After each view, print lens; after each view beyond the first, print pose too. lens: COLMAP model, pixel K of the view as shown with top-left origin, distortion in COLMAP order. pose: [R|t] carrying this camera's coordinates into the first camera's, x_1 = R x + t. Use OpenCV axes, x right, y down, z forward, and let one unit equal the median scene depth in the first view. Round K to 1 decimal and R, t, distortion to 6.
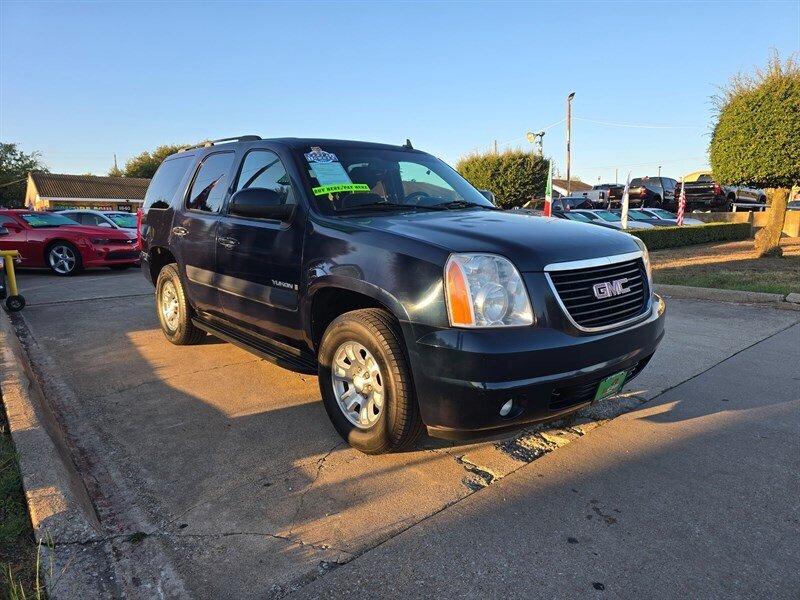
lens RADIAL K [[532.9, 0, 406.0], [0, 532.9, 296.4], [0, 0, 1]] dist [0.051855, -0.051434]
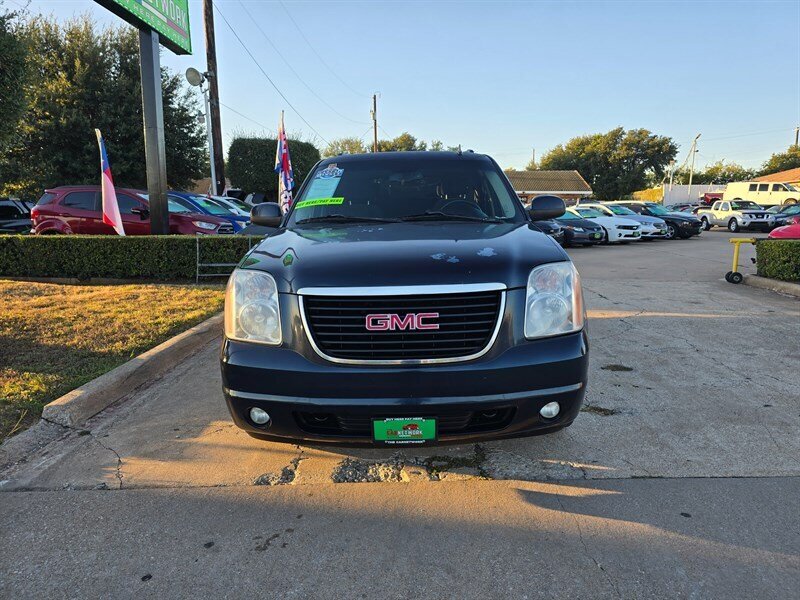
lens RADIAL K [[536.7, 0, 409.2], [0, 536.7, 292.5], [0, 0, 1]] dist [0.052090, -0.048906]
pose [[0.745951, 0.104936, -0.657682, 0.955341], [-0.095451, 0.994159, 0.050360, -0.107378], [0.659126, 0.025211, 0.751610, 0.325610]]
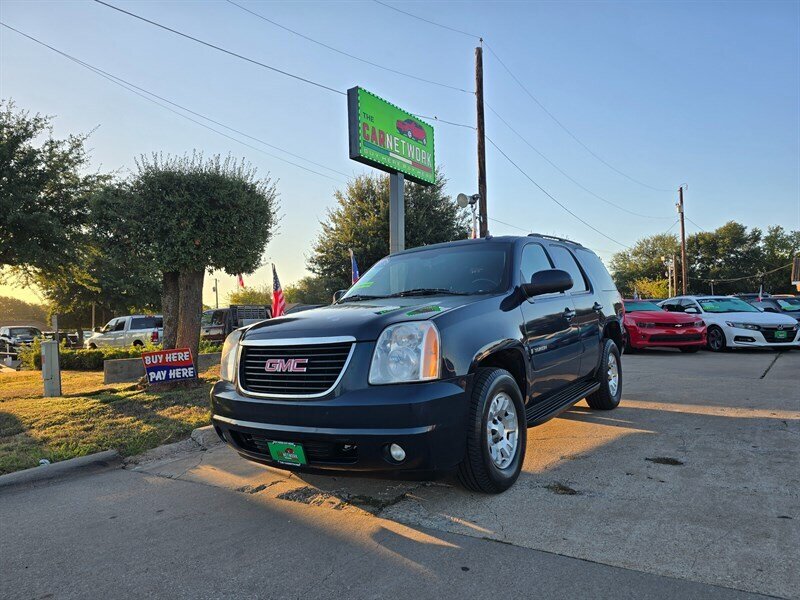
lens RADIAL K [[532.9, 0, 406.0], [0, 532.9, 296.4], [0, 0, 1]] dist [0.051855, -0.051434]
pose [[0.257431, -0.042091, -0.965379, 1.555637], [-0.107787, 0.991565, -0.071976, -0.106656], [0.960266, 0.122585, 0.250723, 0.917963]]
